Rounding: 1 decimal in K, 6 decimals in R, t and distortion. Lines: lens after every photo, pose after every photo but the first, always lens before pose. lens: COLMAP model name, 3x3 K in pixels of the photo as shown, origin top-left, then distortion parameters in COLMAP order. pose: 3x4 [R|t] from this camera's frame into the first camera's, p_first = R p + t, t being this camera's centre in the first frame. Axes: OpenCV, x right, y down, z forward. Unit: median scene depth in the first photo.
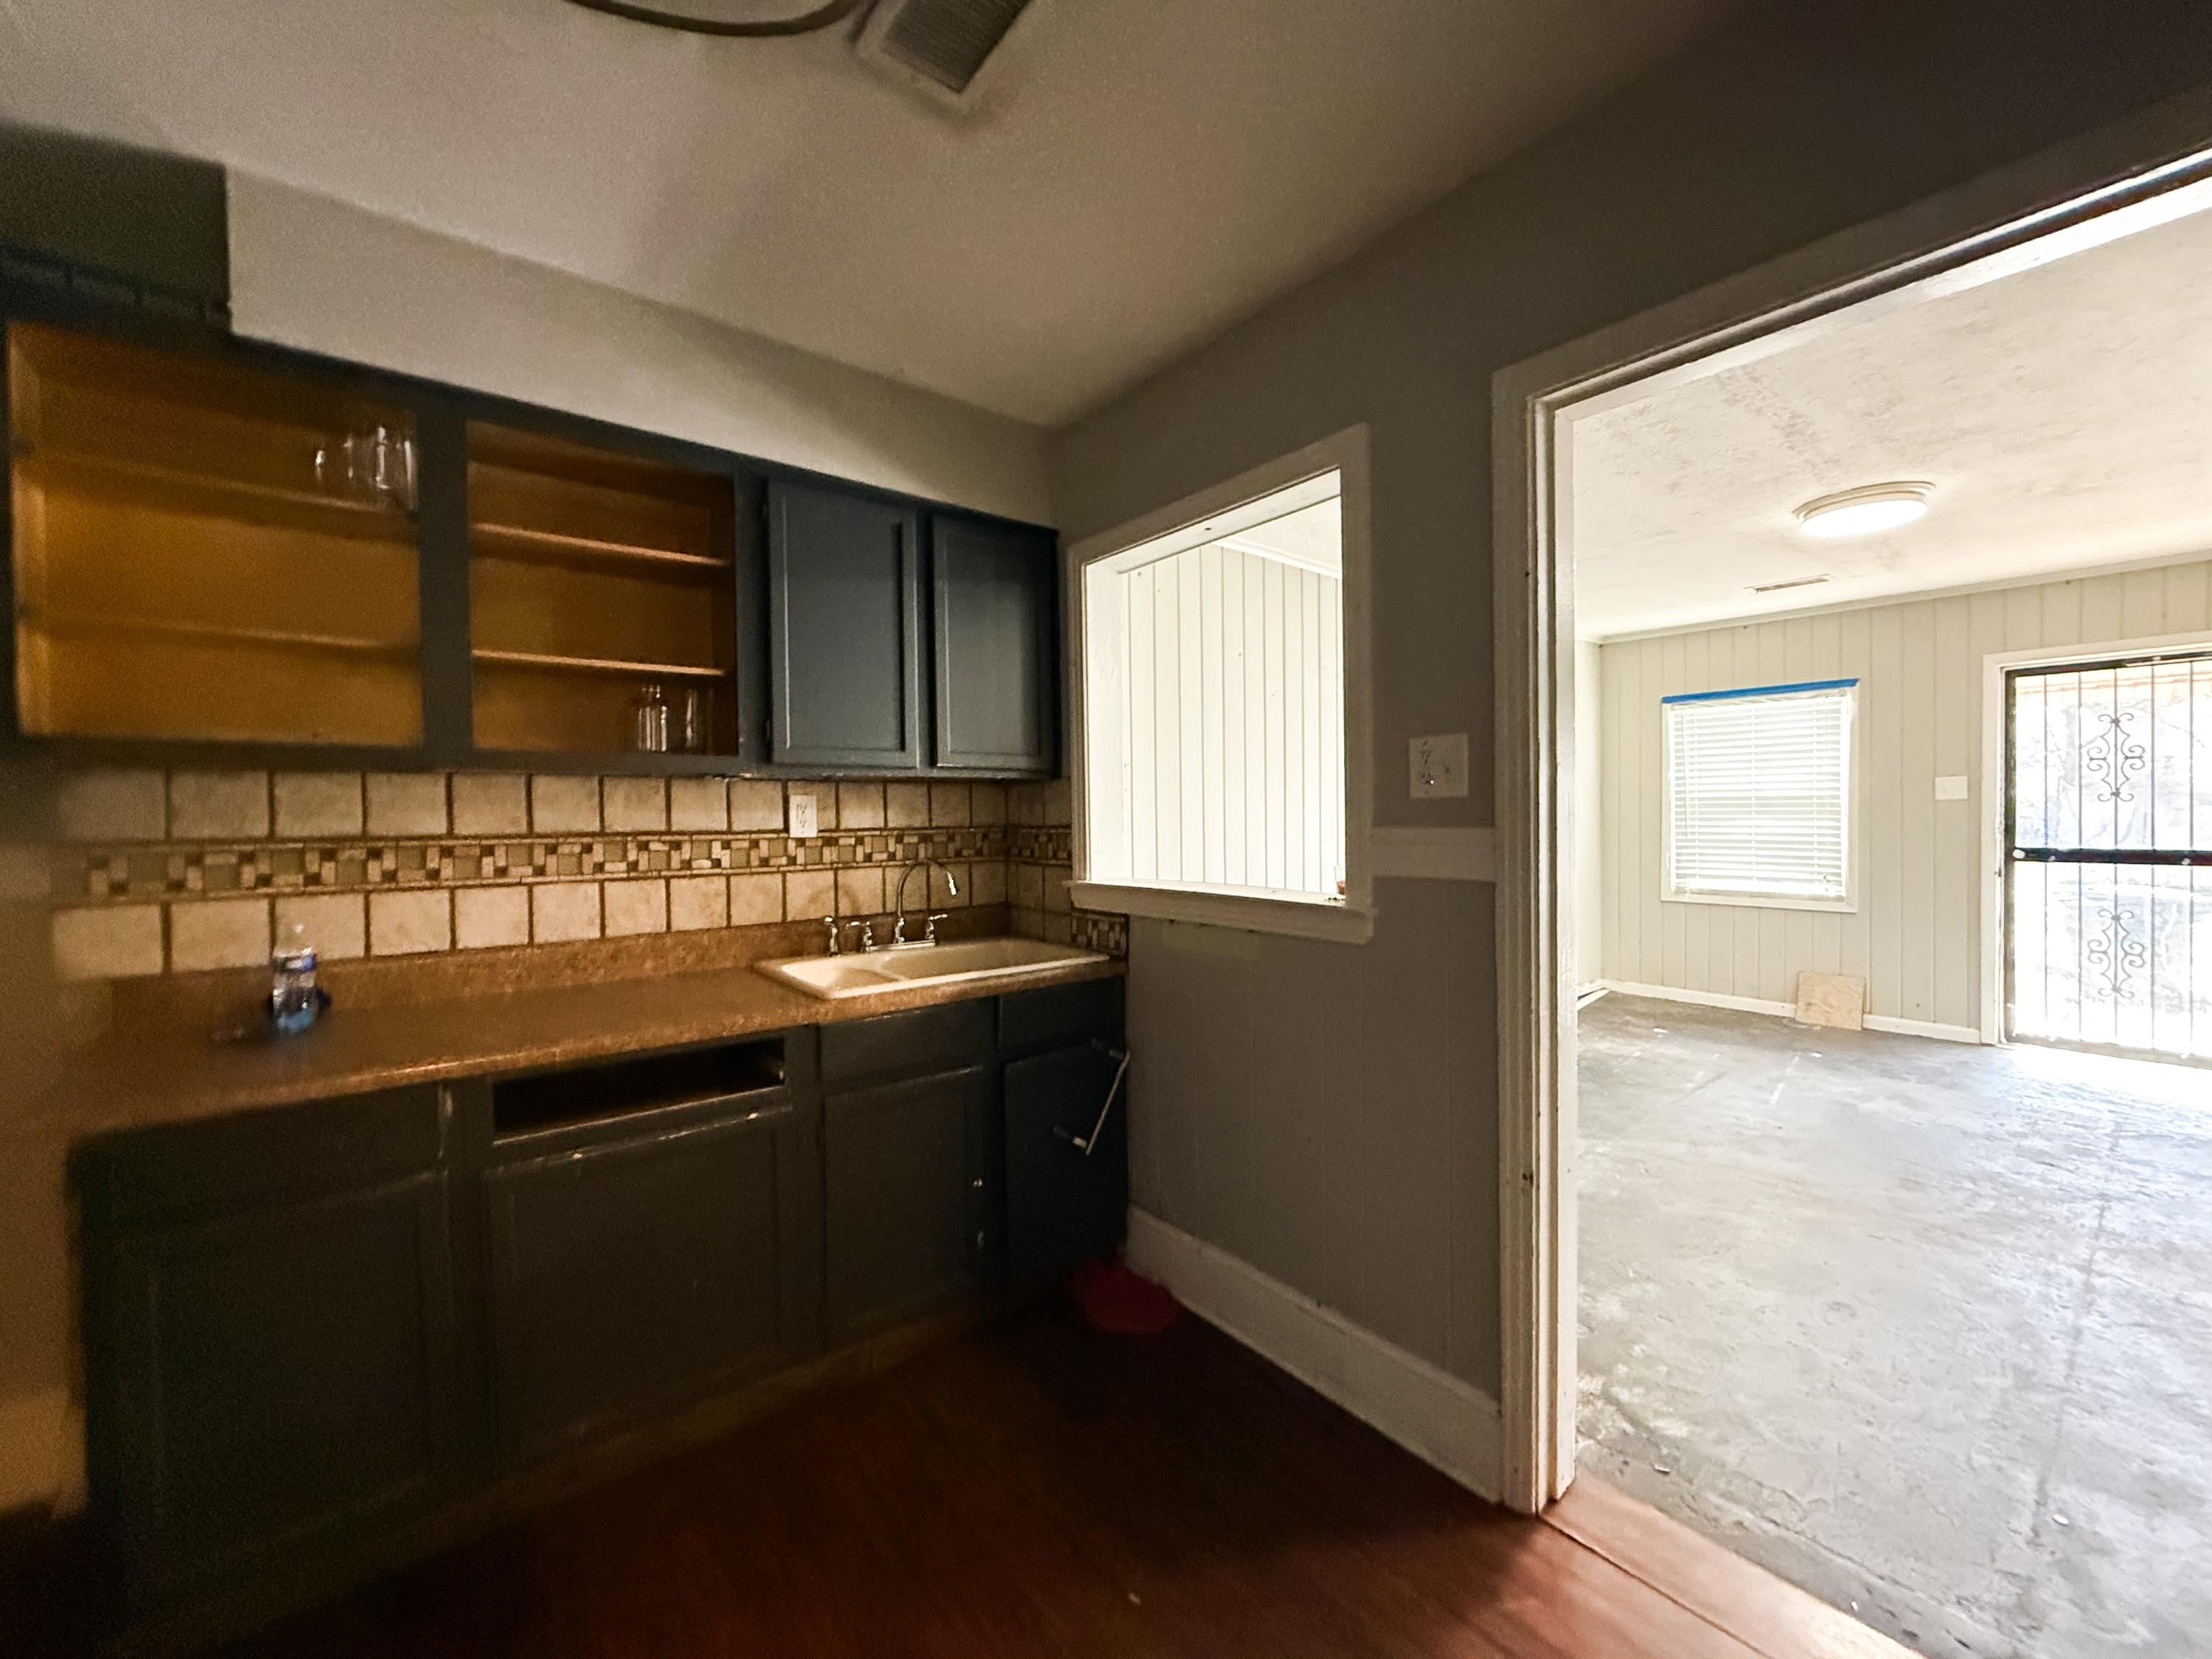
lens RADIAL K [[879.3, 0, 1099.6], [0, 879.3, 827.2], [0, 0, 1]] dist [-0.002155, -0.000199]
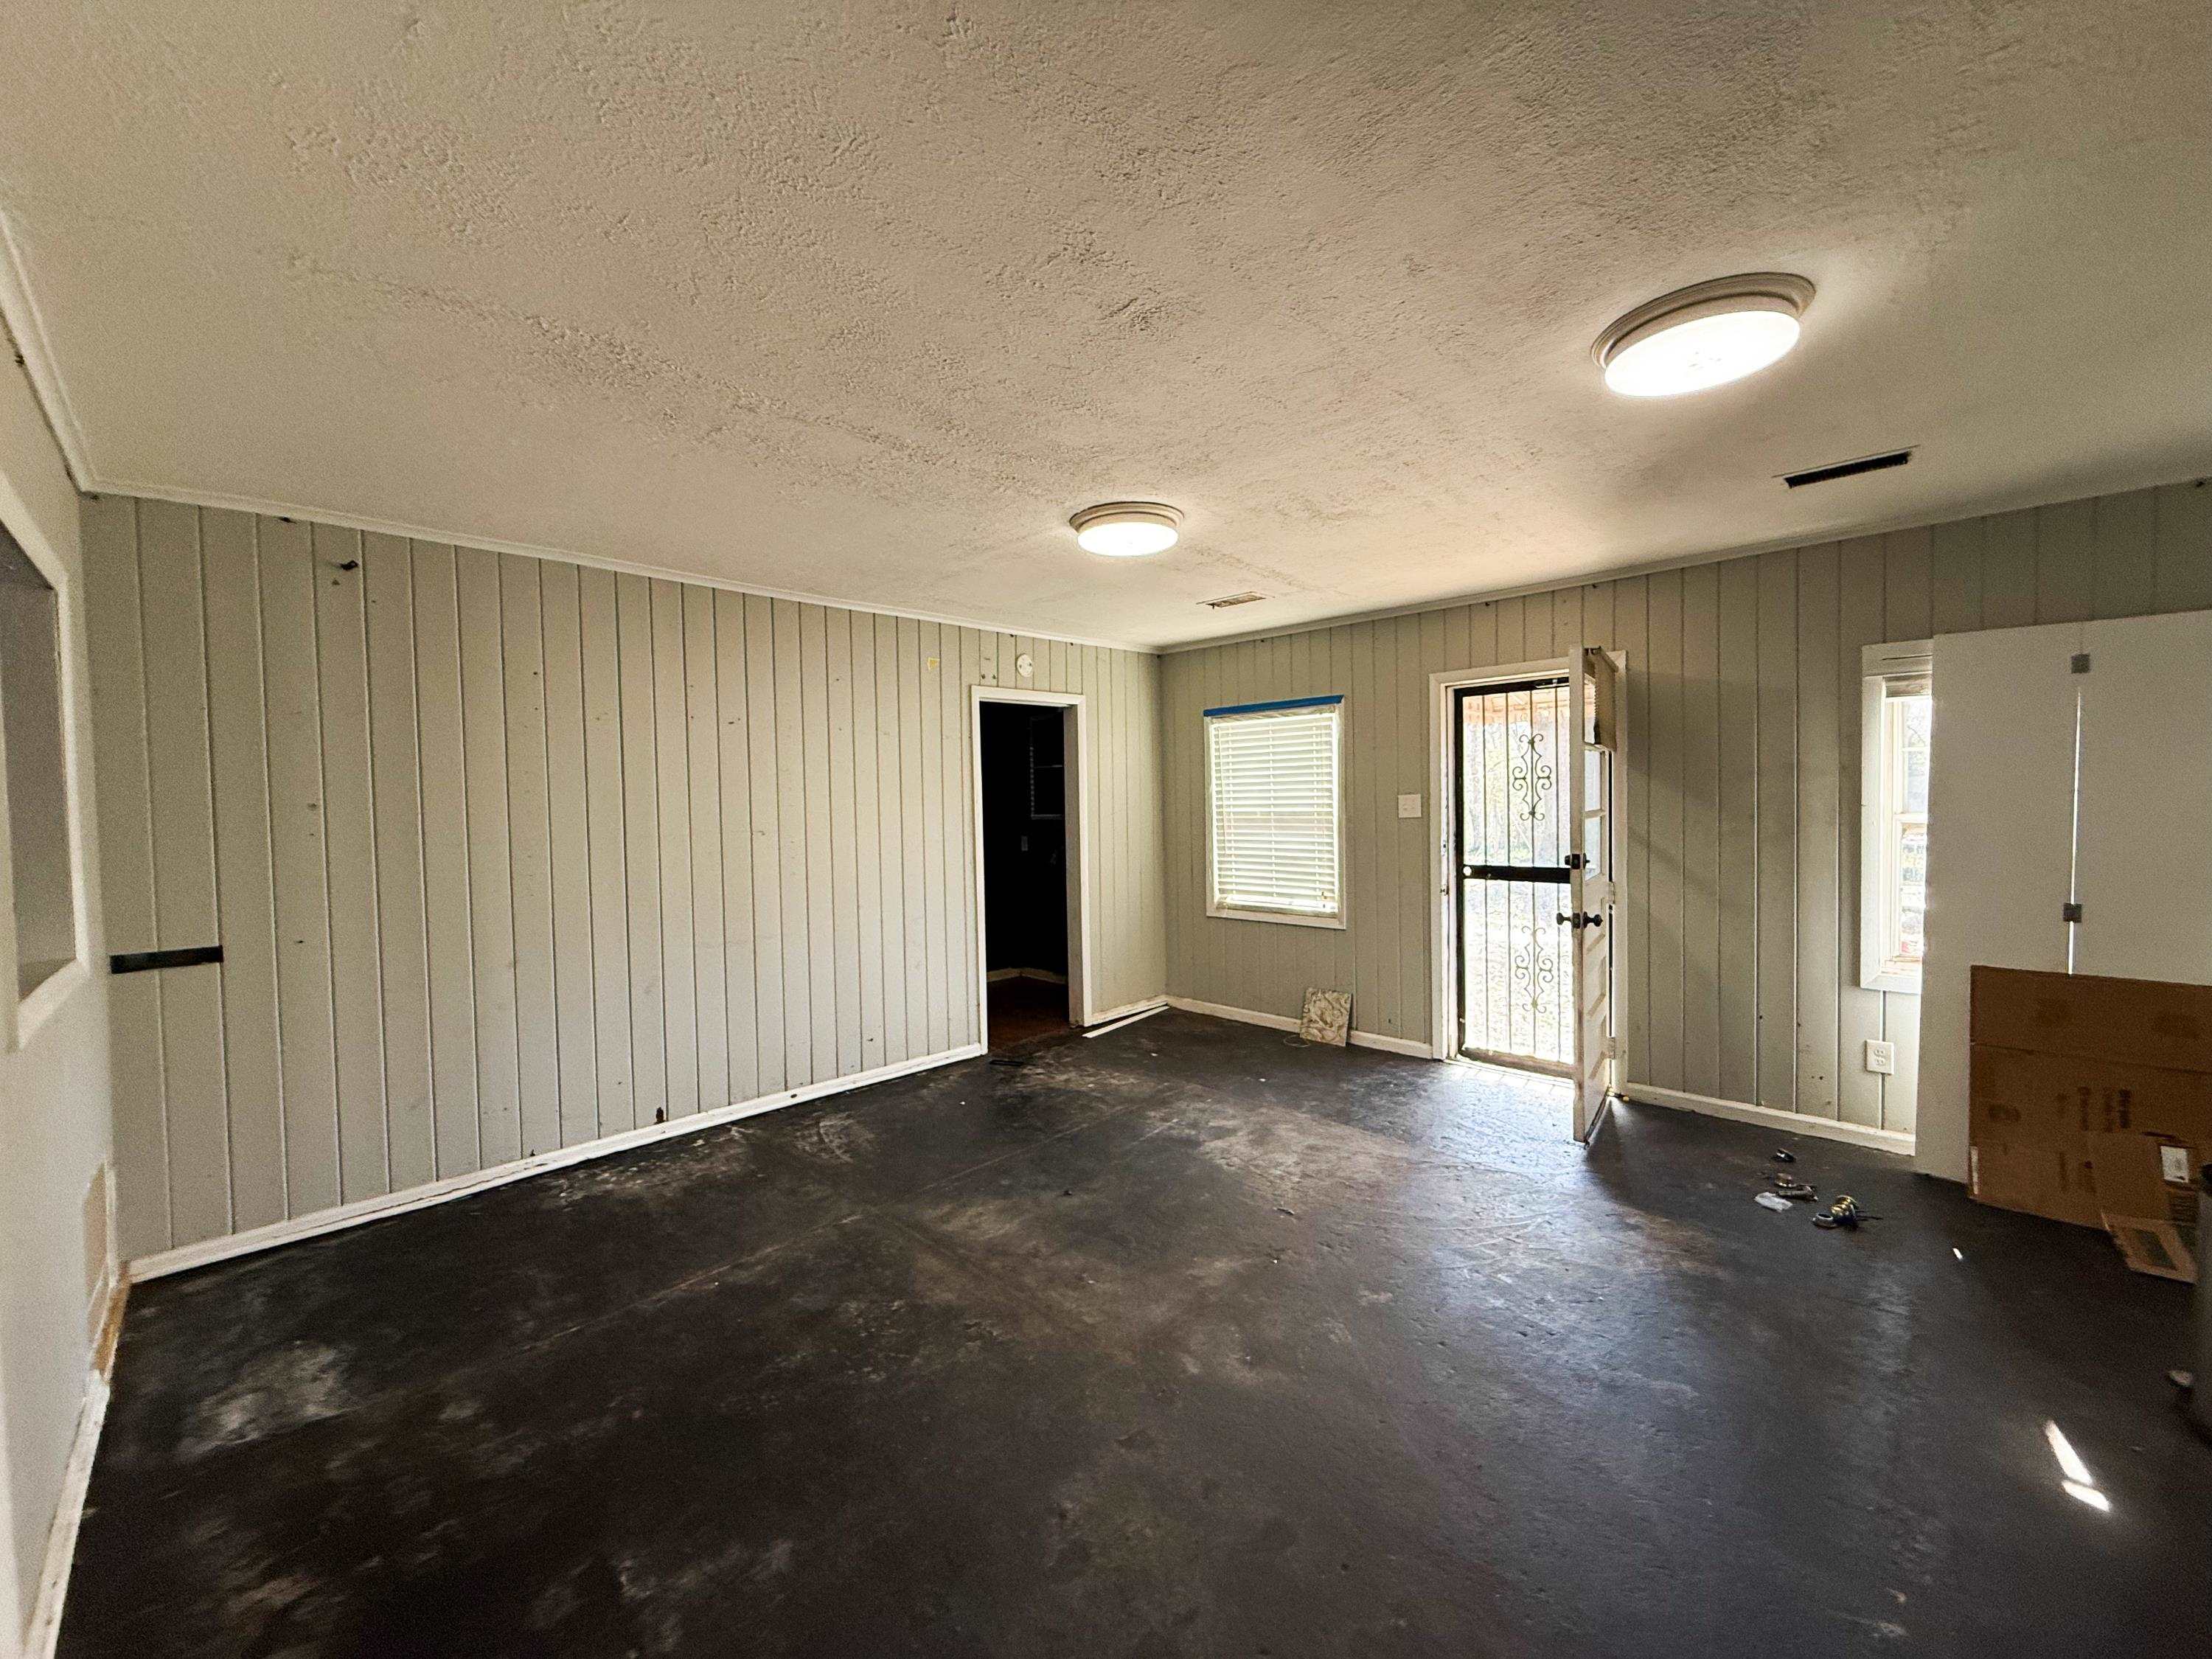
lens RADIAL K [[879.3, 0, 1099.6], [0, 879.3, 827.2], [0, 0, 1]] dist [-0.002155, -0.000199]
pose [[0.993513, -0.011689, 0.113116, 0.926994], [0.010343, 0.999869, 0.012476, -0.067424], [-0.113247, -0.011225, 0.993503, 0.073402]]
